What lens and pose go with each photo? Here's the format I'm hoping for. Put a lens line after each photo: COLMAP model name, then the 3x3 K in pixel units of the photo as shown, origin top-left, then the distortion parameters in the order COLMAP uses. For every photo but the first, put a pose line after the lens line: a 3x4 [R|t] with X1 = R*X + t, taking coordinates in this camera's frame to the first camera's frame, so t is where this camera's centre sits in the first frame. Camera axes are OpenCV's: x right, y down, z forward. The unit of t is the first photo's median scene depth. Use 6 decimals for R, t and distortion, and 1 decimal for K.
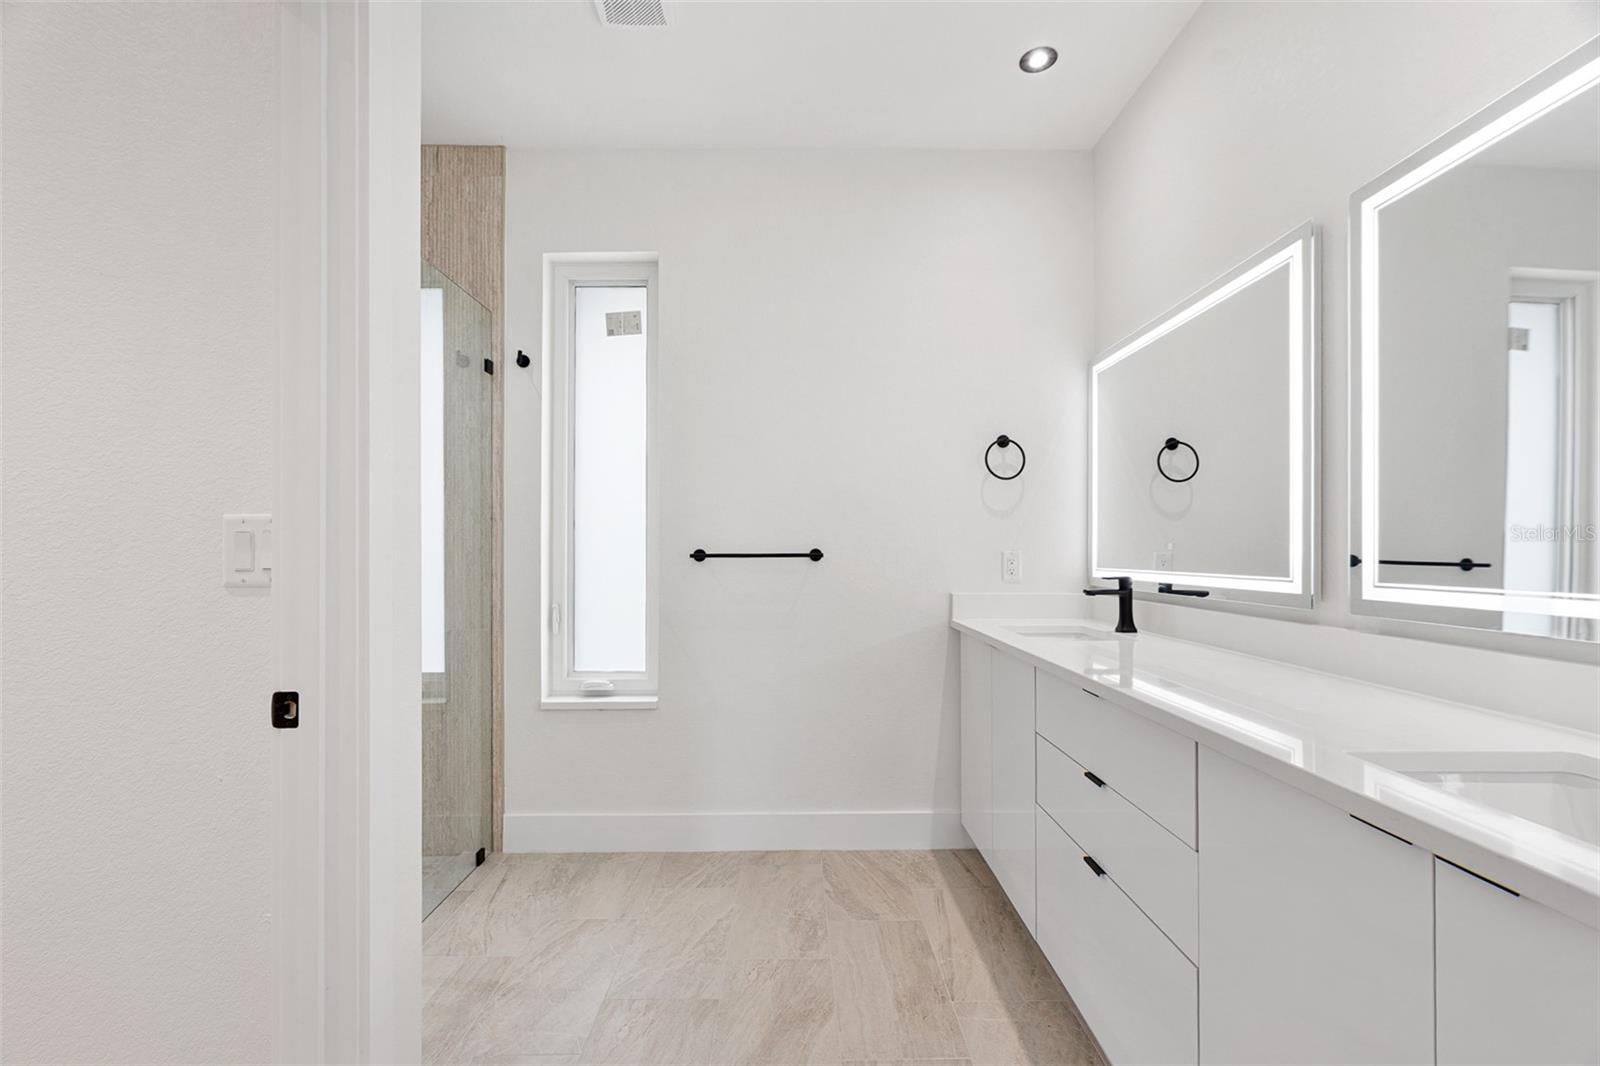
lens RADIAL K [[708.7, 0, 797.7], [0, 708.7, 558.7], [0, 0, 1]] dist [-0.000433, -0.000013]
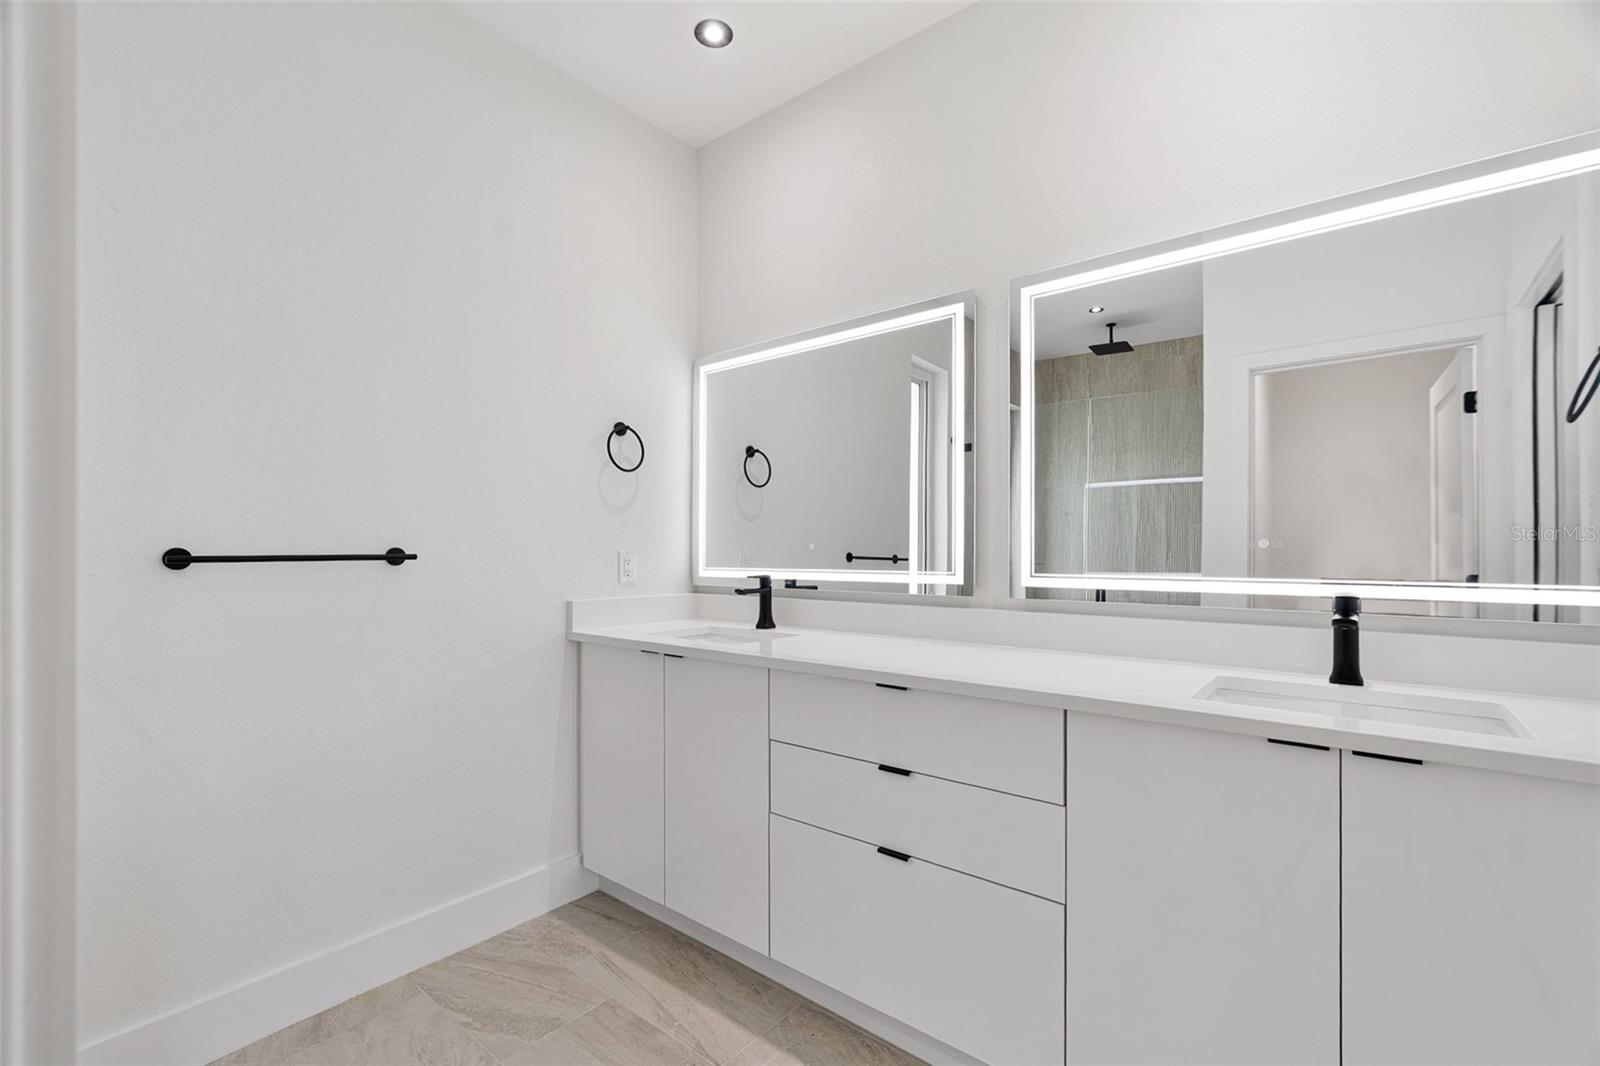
lens RADIAL K [[708.7, 0, 797.7], [0, 708.7, 558.7], [0, 0, 1]] dist [-0.000433, -0.000013]
pose [[0.635084, -0.012221, 0.772346, -0.306328], [0.009911, 0.999921, 0.007672, -0.006214], [-0.772379, 0.002783, 0.635156, 0.292217]]
